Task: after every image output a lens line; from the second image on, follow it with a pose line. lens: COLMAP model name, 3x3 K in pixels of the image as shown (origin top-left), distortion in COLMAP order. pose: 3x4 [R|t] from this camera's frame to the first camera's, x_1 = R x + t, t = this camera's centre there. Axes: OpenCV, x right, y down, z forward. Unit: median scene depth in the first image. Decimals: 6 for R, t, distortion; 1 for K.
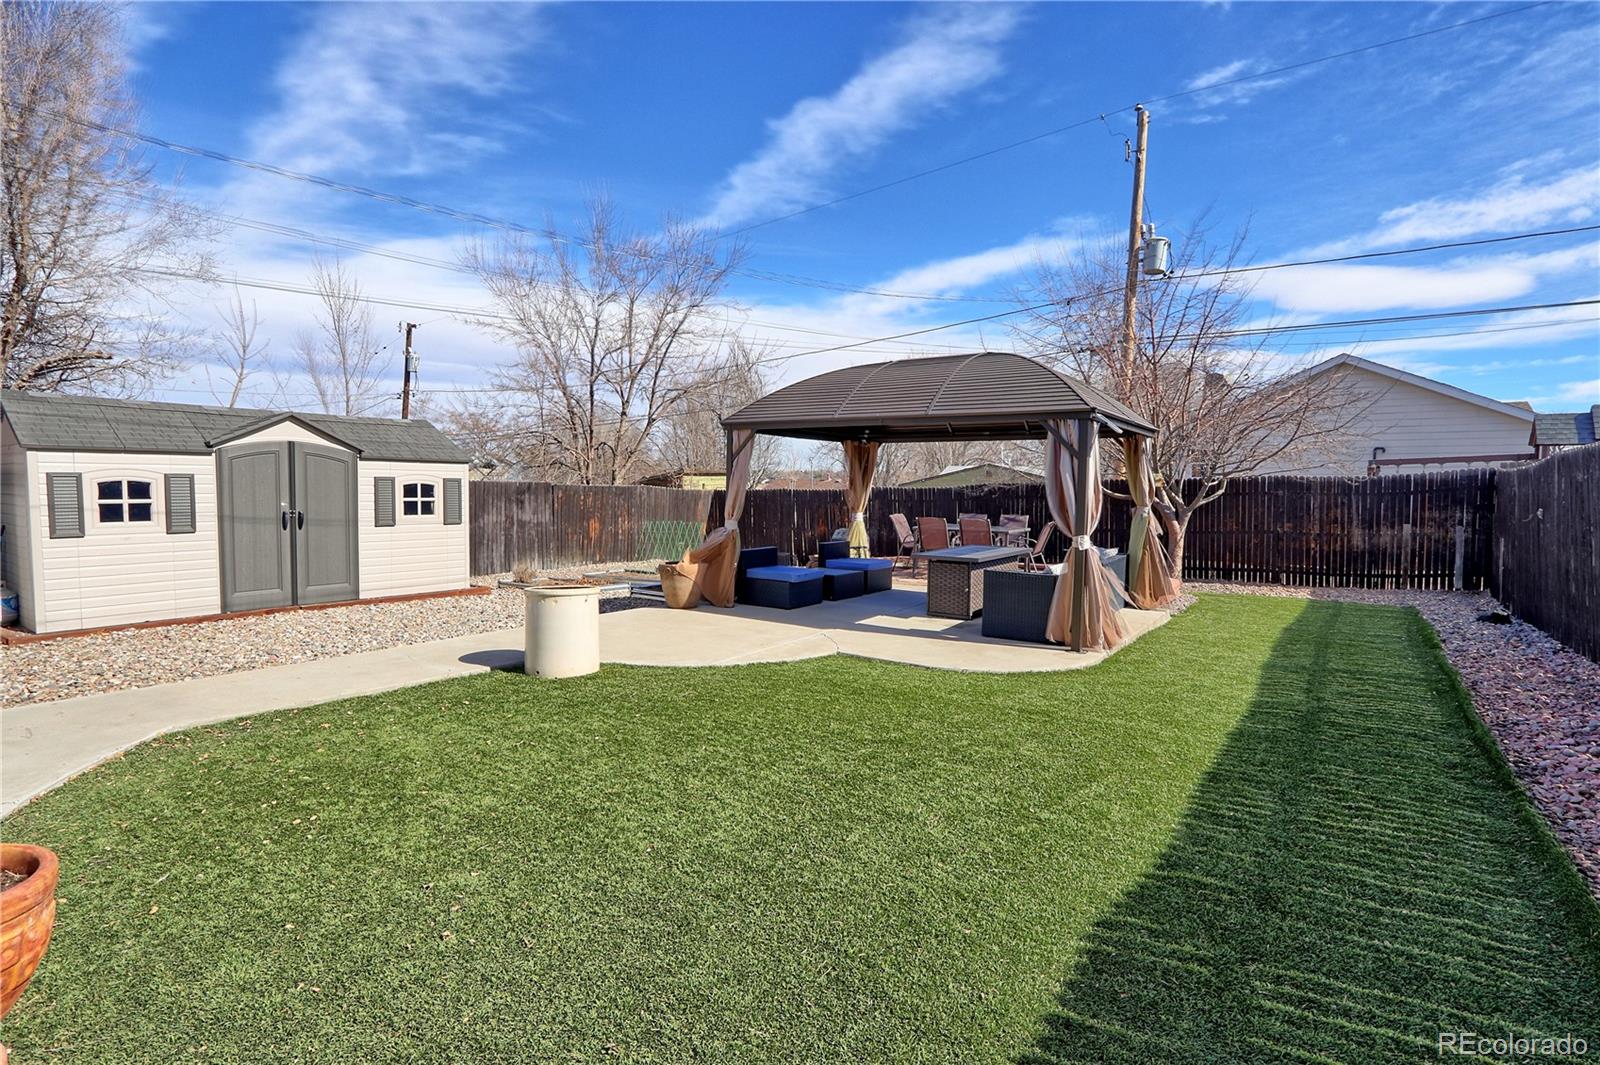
lens RADIAL K [[819.7, 0, 800.0], [0, 819.7, 532.5], [0, 0, 1]] dist [-0.004552, -0.000444]
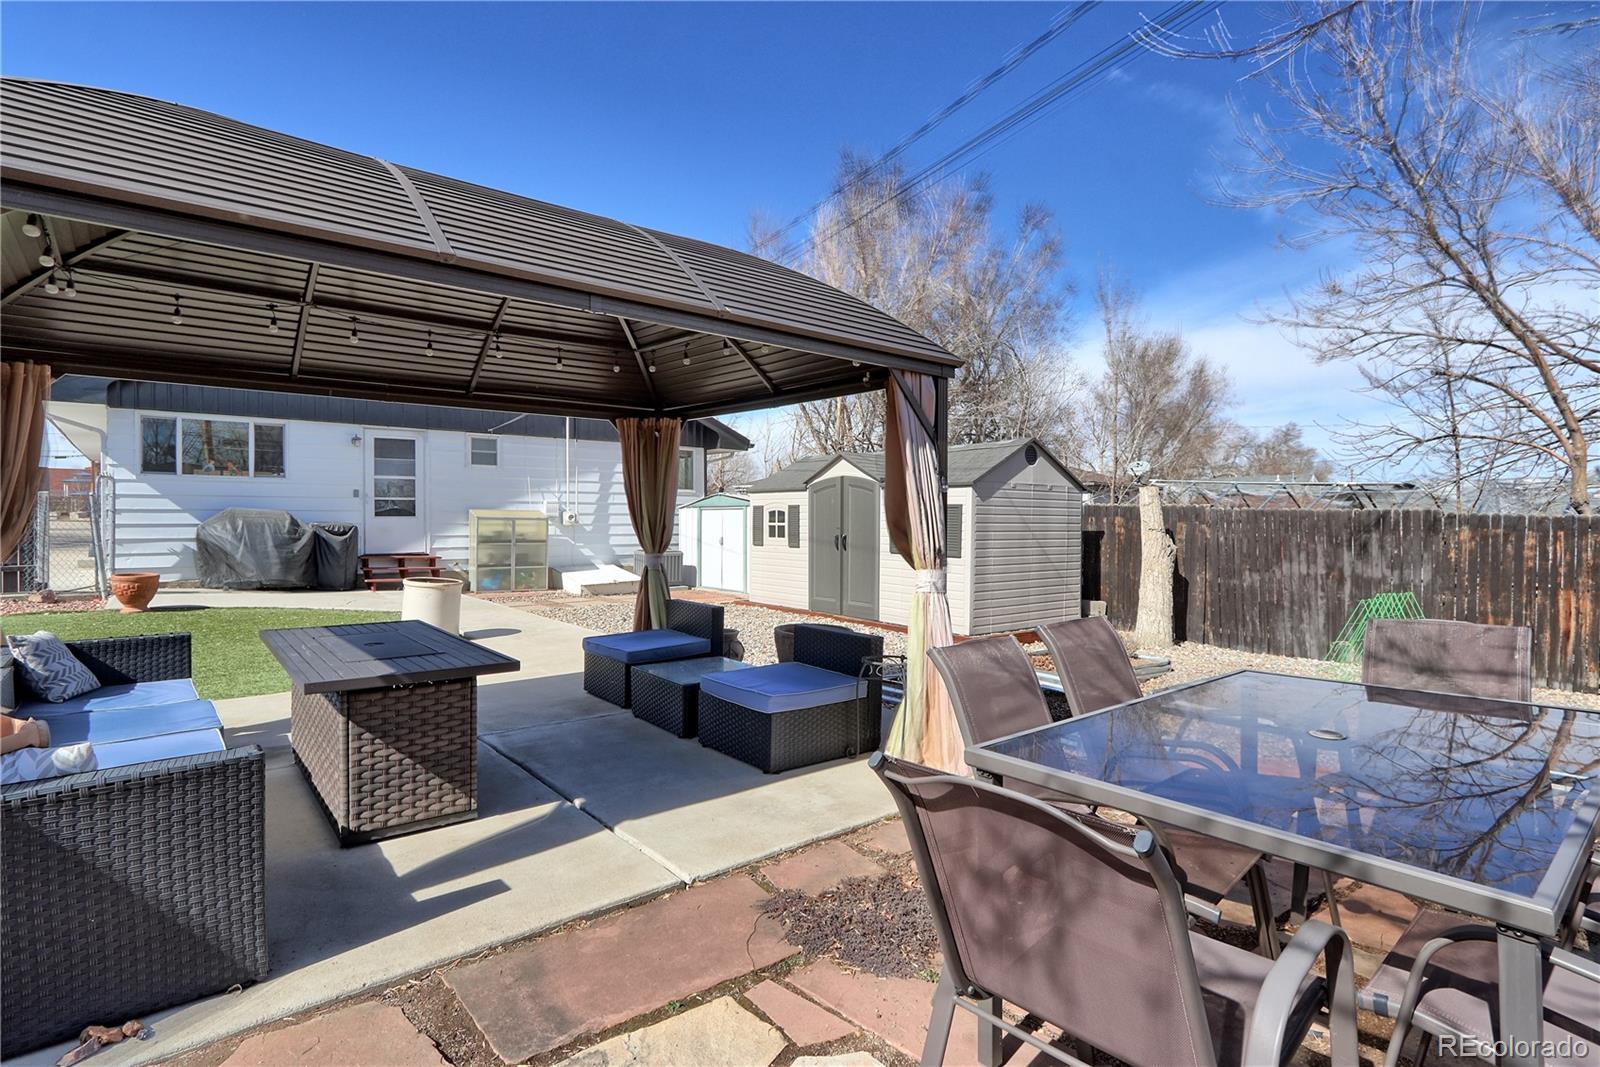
lens RADIAL K [[783.4, 0, 800.5], [0, 783.4, 524.6], [0, 0, 1]] dist [-0.014886, -0.000016]
pose [[-0.259506, -0.001284, -0.965741, 0.388235], [-0.066917, 0.997620, 0.016655, -0.045322], [0.963420, 0.068946, -0.258974, 1.007530]]
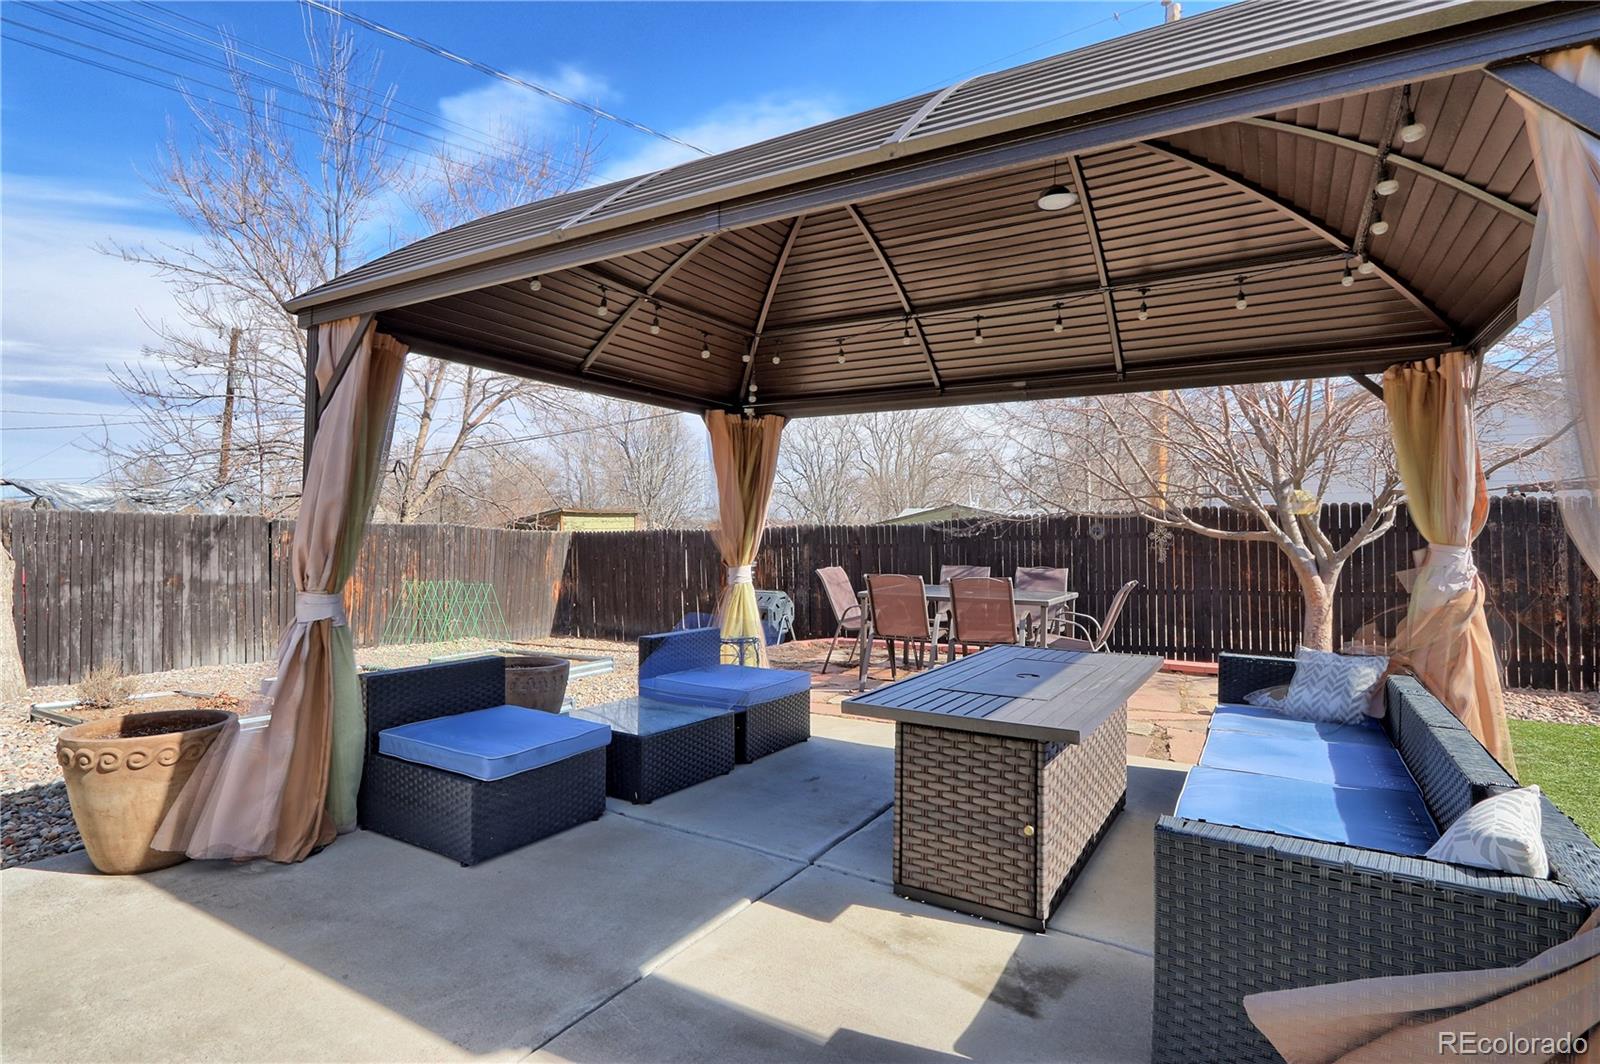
lens RADIAL K [[788.2, 0, 844.1], [0, 788.2, 534.4], [0, 0, 1]] dist [-0.053631, -0.000253]
pose [[0.994176, -0.001811, 0.107750, 0.080882], [0.008368, 0.998137, -0.060433, -0.014613], [-0.107440, 0.060983, 0.992340, 0.544566]]
